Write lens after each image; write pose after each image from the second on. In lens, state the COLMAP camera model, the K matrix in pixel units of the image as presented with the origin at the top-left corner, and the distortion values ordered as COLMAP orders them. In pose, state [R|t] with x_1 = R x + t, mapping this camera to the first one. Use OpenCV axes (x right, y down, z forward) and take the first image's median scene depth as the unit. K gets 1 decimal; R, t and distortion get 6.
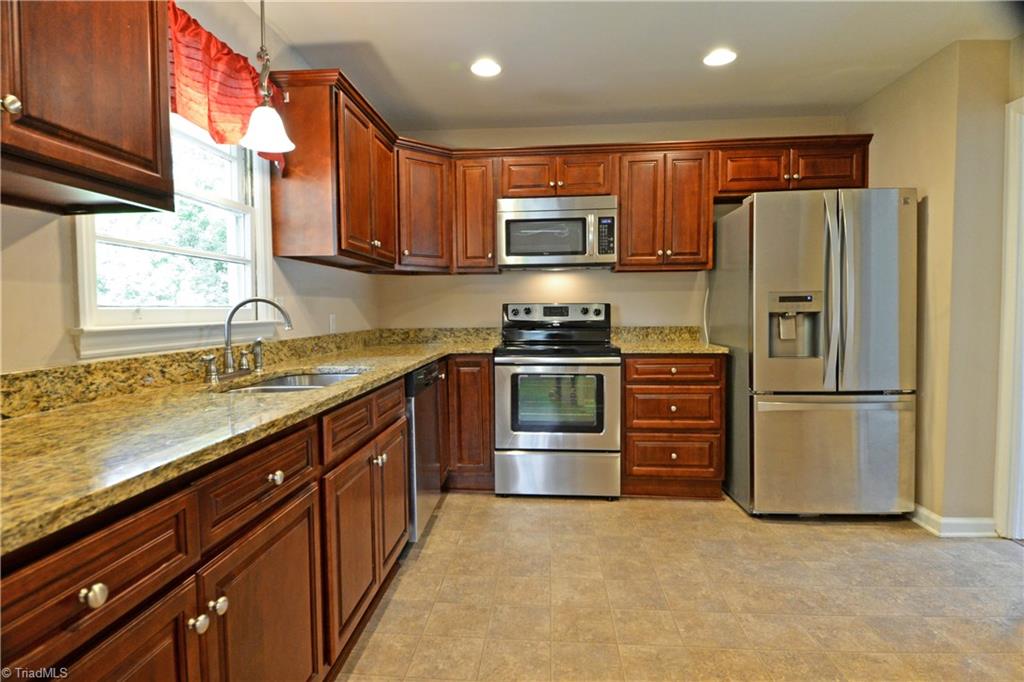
lens RADIAL K [[546.7, 0, 506.0], [0, 546.7, 336.5], [0, 0, 1]] dist [0.030963, -0.031902]
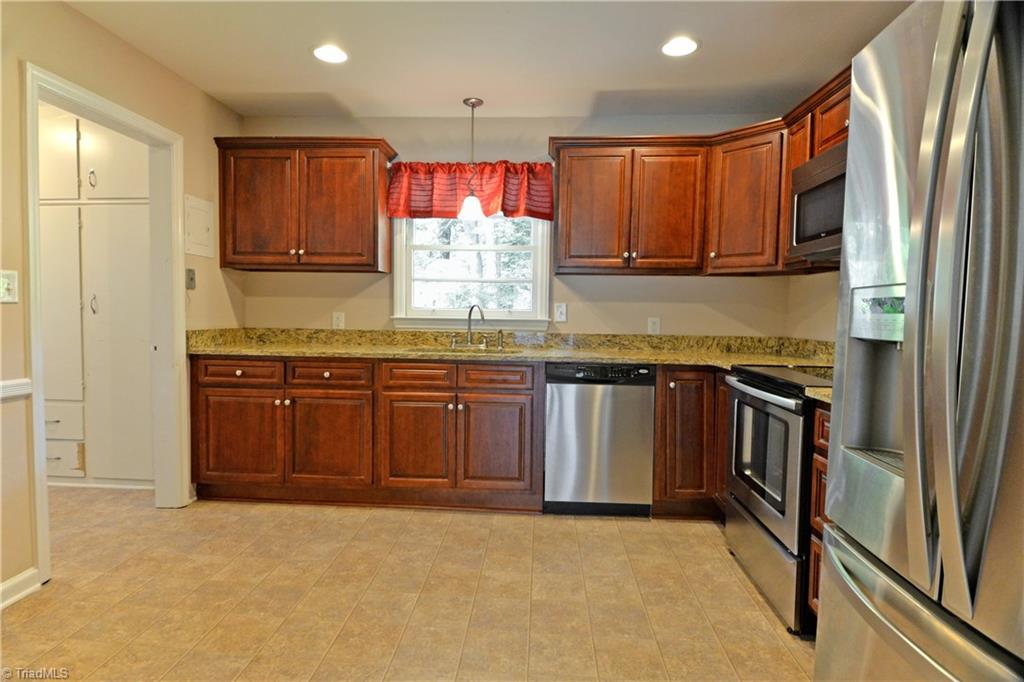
lens RADIAL K [[546.7, 0, 505.6], [0, 546.7, 338.1], [0, 0, 1]] dist [0.030963, -0.031902]
pose [[0.012231, 0.062349, -0.997979, 0.793735], [-0.064502, 0.996025, 0.061437, -0.046514], [0.997843, 0.063620, 0.016204, 0.658864]]
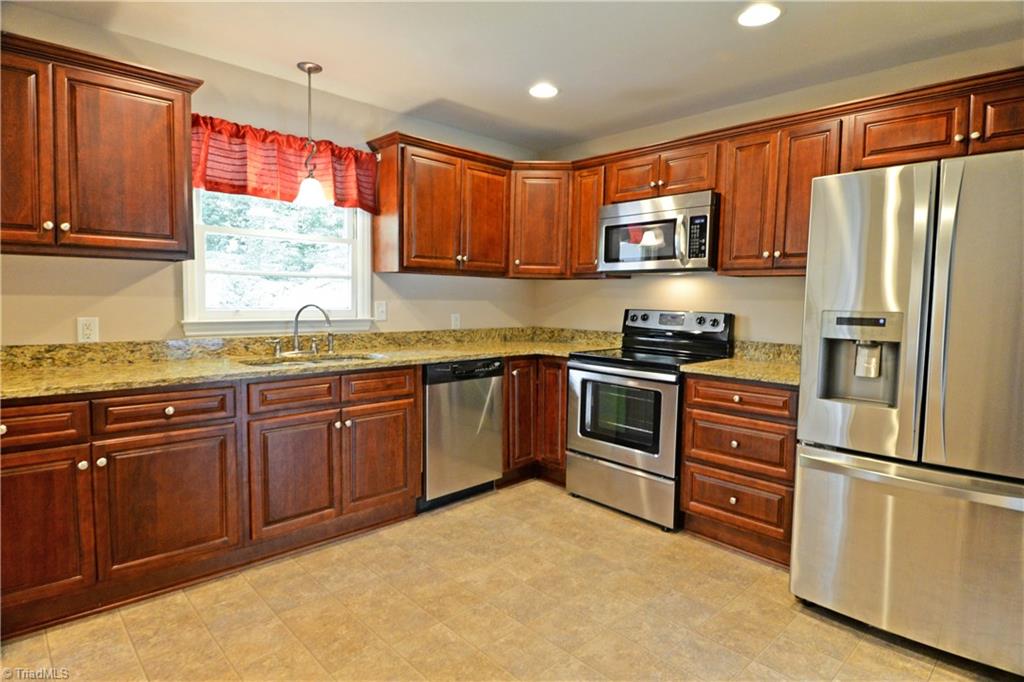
lens RADIAL K [[546.7, 0, 506.7], [0, 546.7, 338.0], [0, 0, 1]] dist [0.030963, -0.031902]
pose [[0.743596, 0.072881, -0.664645, 0.587716], [-0.057971, 0.997326, 0.044504, -0.046446], [0.666111, 0.005436, 0.745833, 0.143174]]
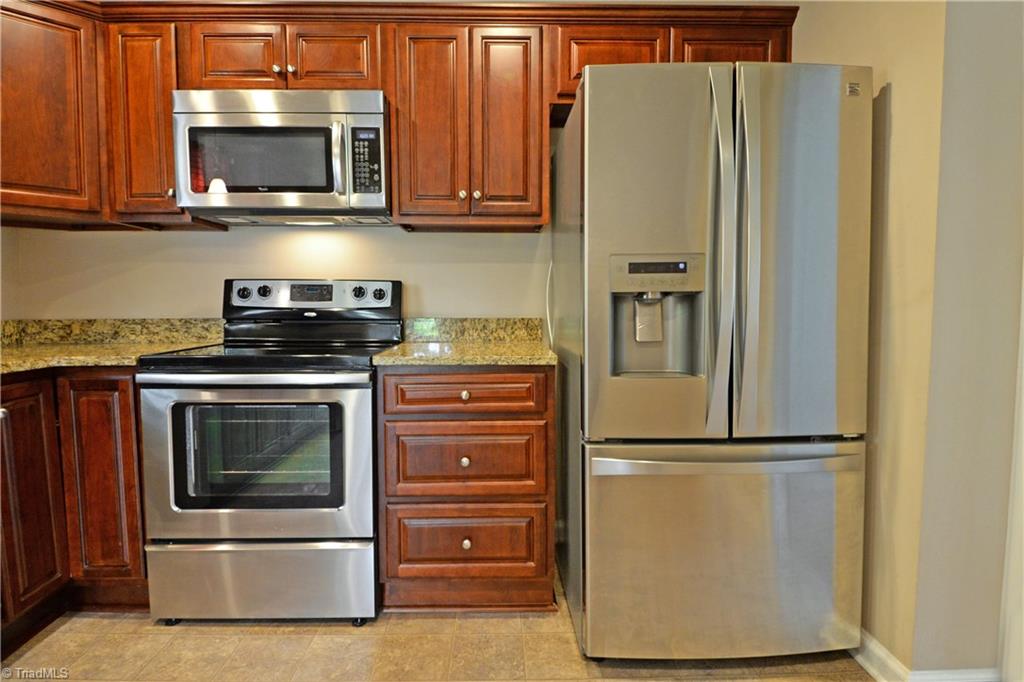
lens RADIAL K [[546.7, 0, 506.1], [0, 546.7, 336.2], [0, 0, 1]] dist [0.030963, -0.031902]
pose [[0.995089, 0.001432, 0.098978, 0.289510], [-0.002852, 0.999895, 0.014204, -0.007409], [-0.098948, -0.014417, 0.994988, 0.427942]]
